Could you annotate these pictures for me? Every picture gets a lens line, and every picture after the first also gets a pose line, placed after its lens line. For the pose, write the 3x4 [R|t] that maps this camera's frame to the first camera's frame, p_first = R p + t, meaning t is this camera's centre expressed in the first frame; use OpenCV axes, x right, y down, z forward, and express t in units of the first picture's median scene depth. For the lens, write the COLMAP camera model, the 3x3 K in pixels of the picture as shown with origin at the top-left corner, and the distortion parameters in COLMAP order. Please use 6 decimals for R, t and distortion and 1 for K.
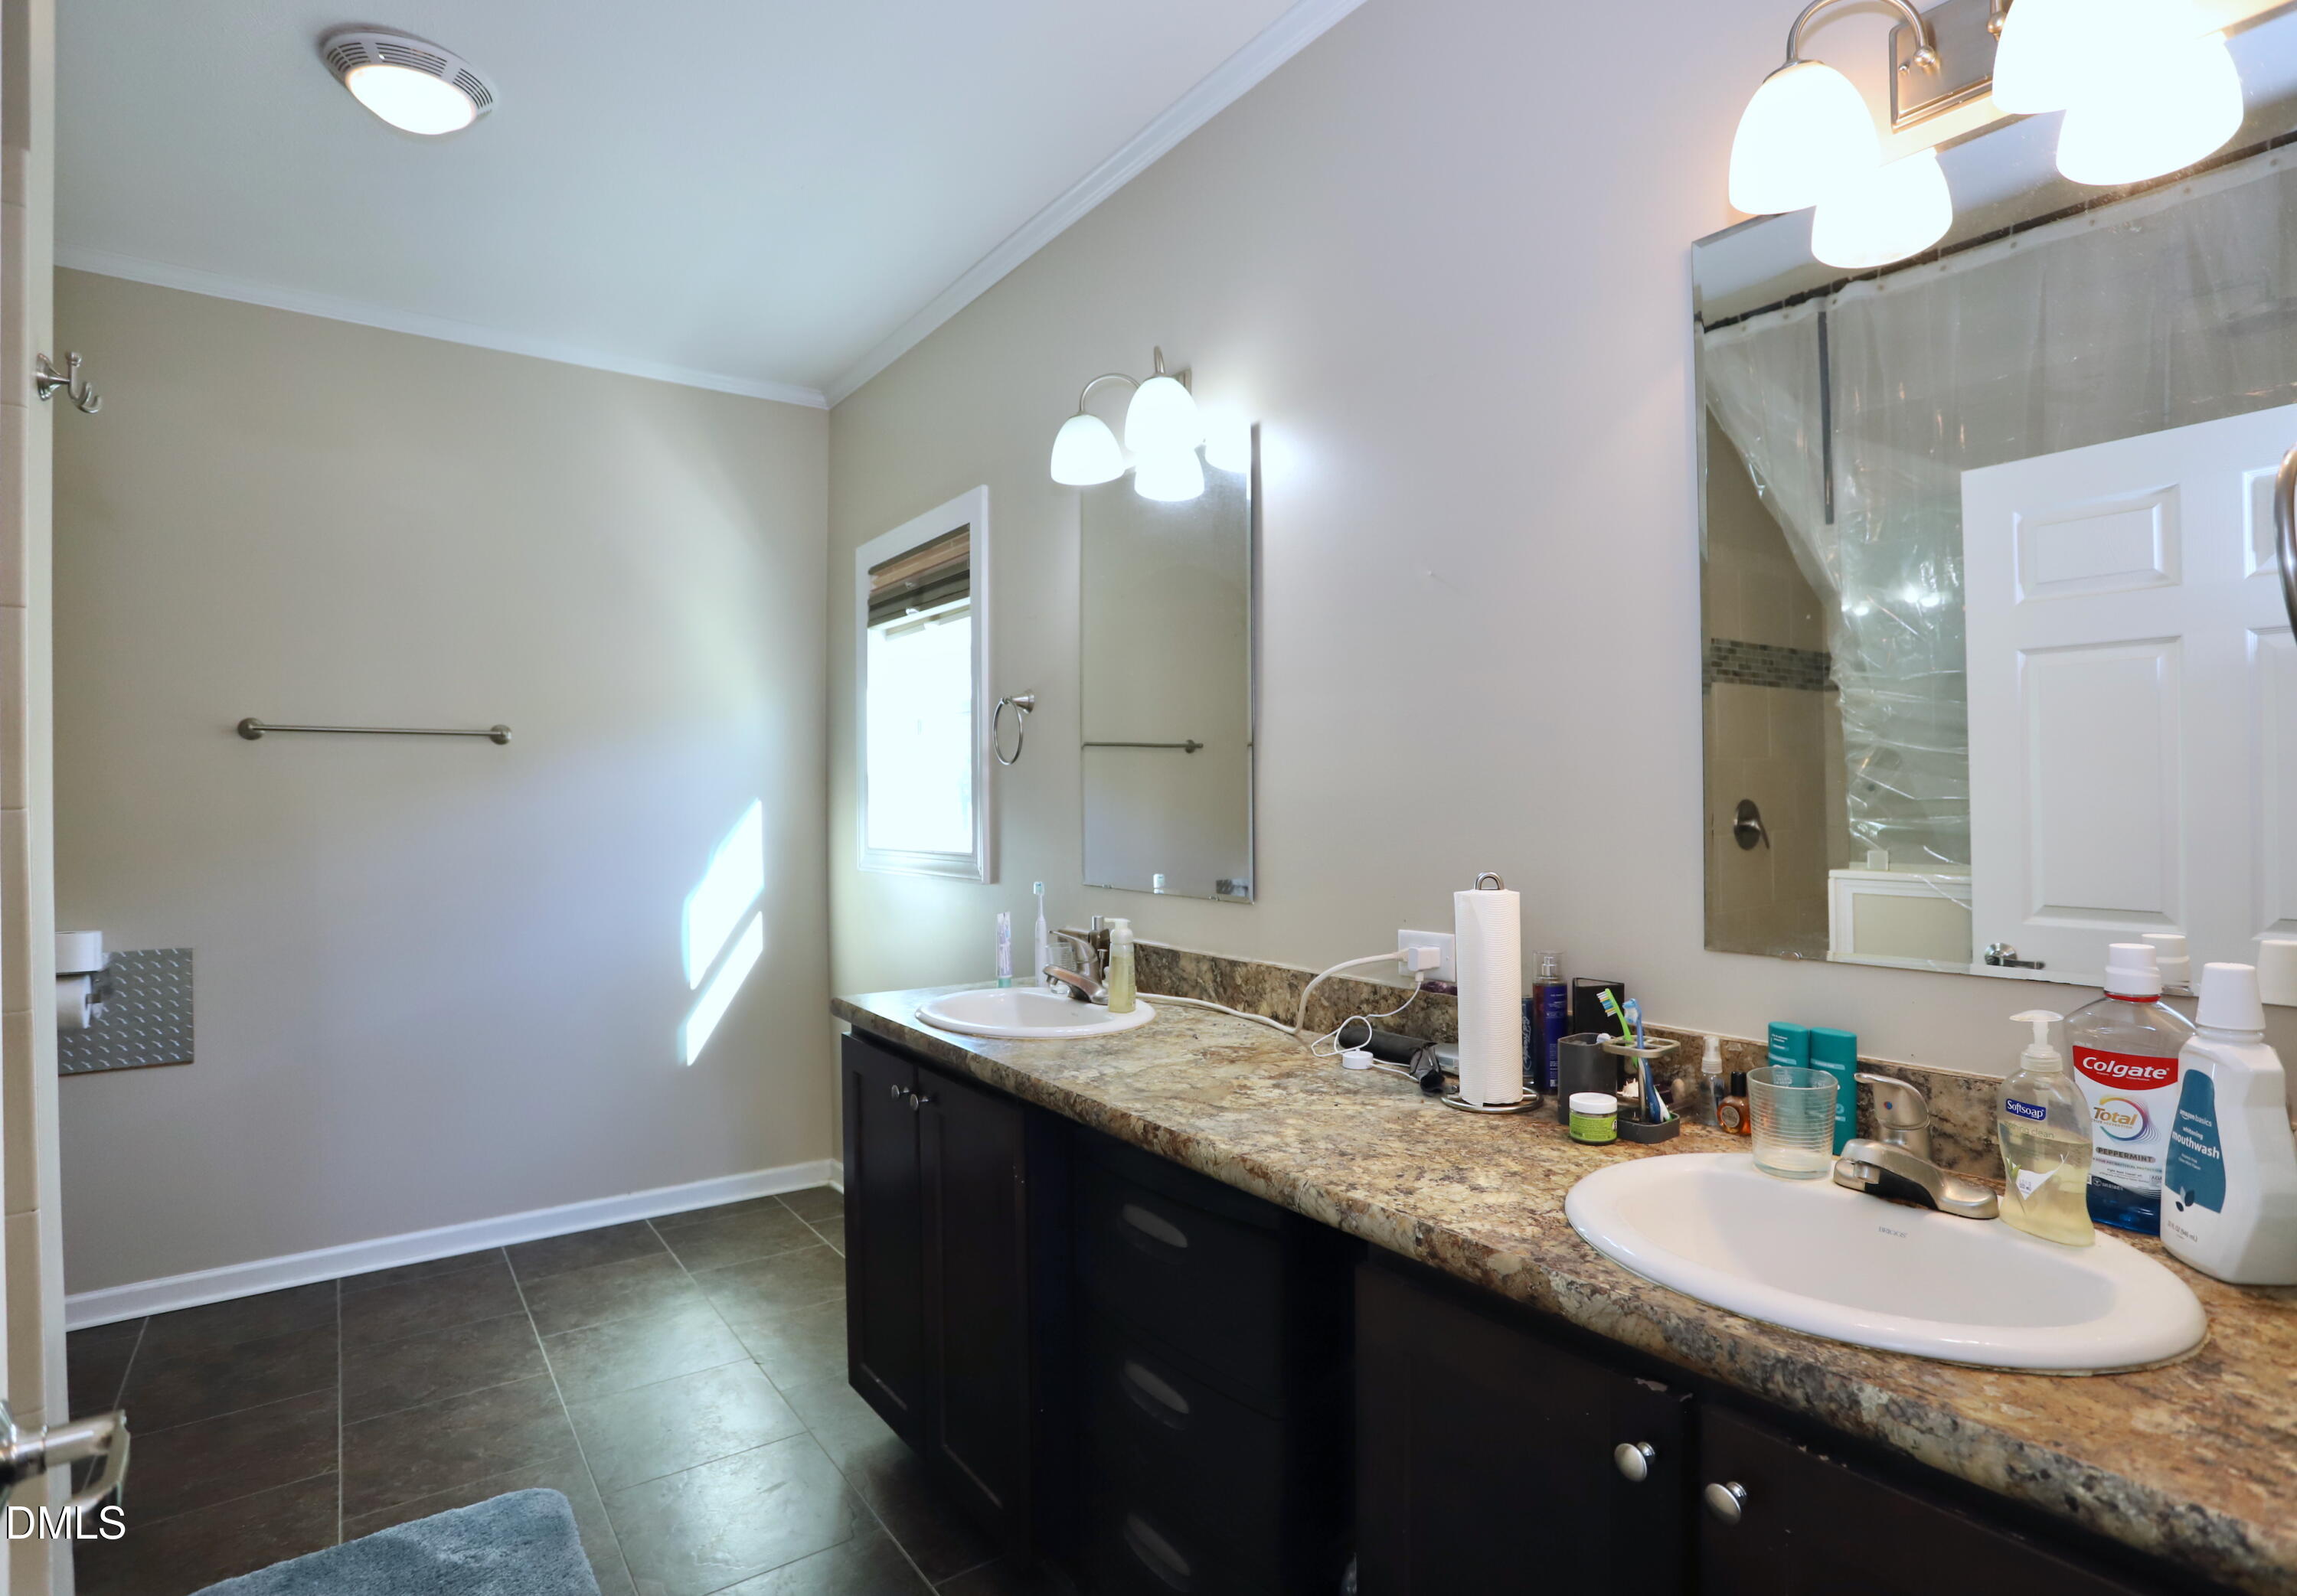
lens RADIAL K [[1145.2, 0, 1138.9], [0, 1145.2, 790.4], [0, 0, 1]] dist [0.000373, 0.000652]
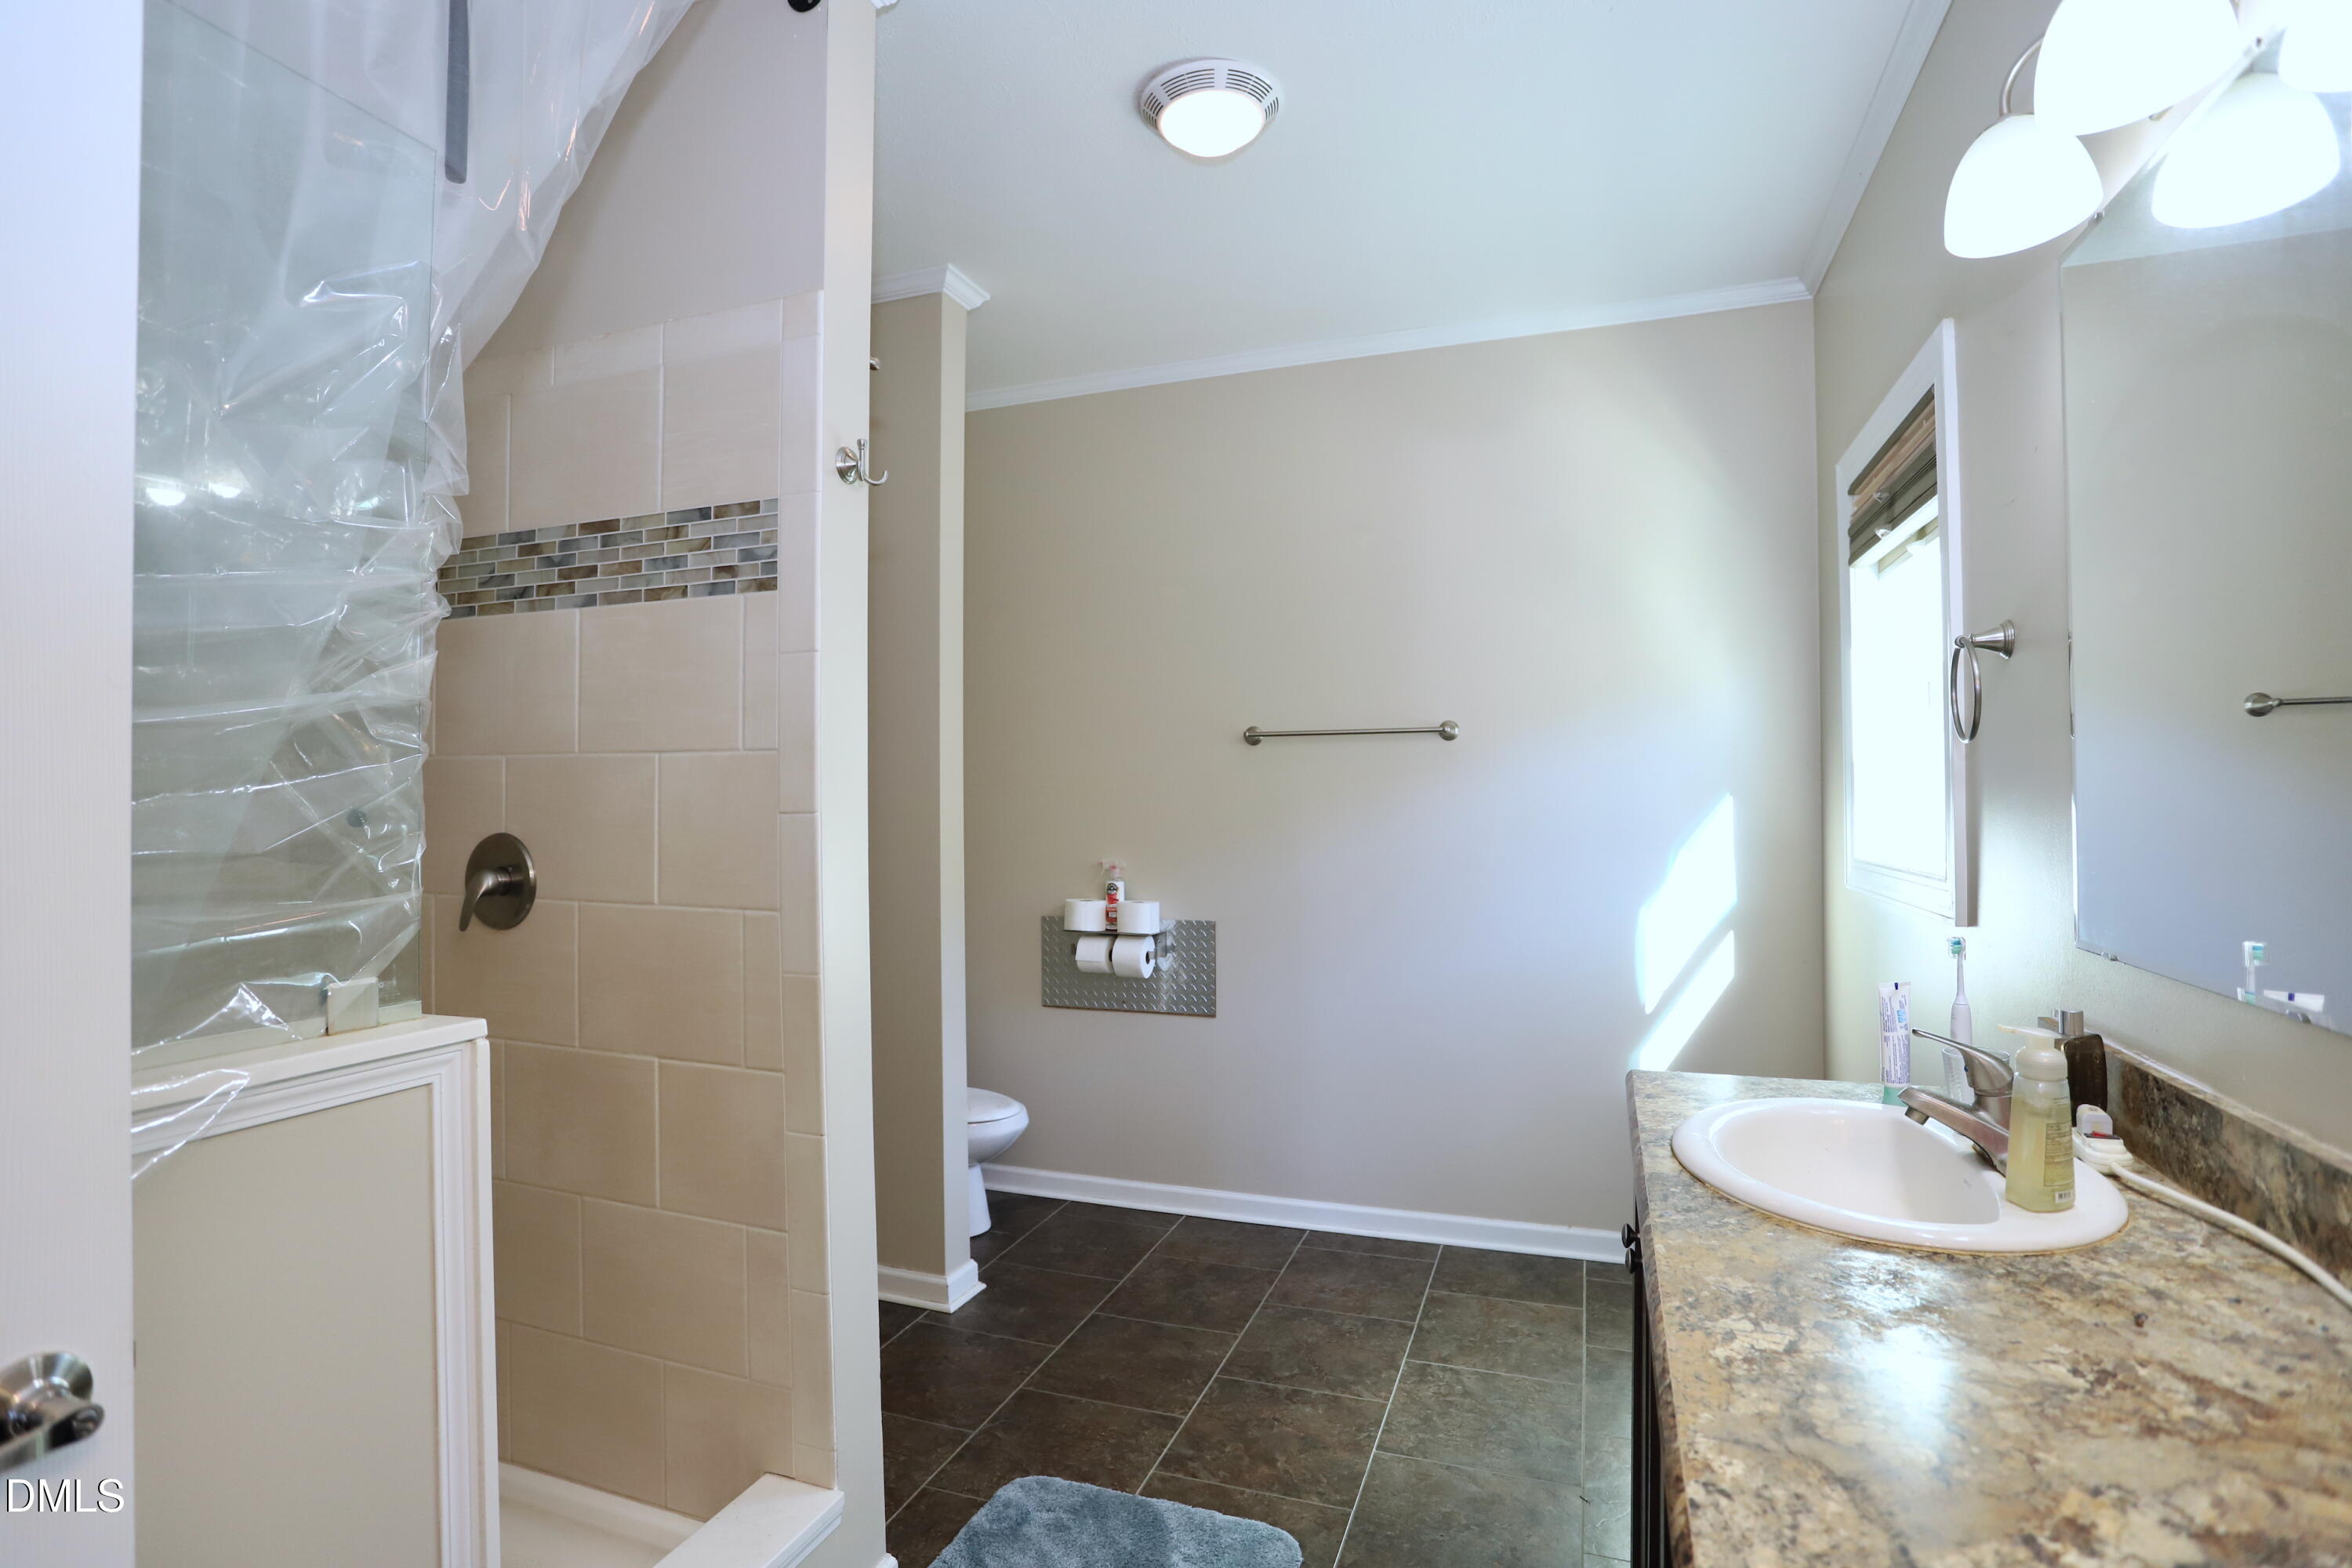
lens RADIAL K [[1148.6, 0, 1172.3], [0, 1148.6, 788.0], [0, 0, 1]] dist [-0.058664, 0.023372]
pose [[0.596370, -0.004256, -0.802698, 0.107980], [0.011908, 0.999923, 0.003546, -0.006166], [0.802621, -0.011673, 0.596375, 0.245478]]
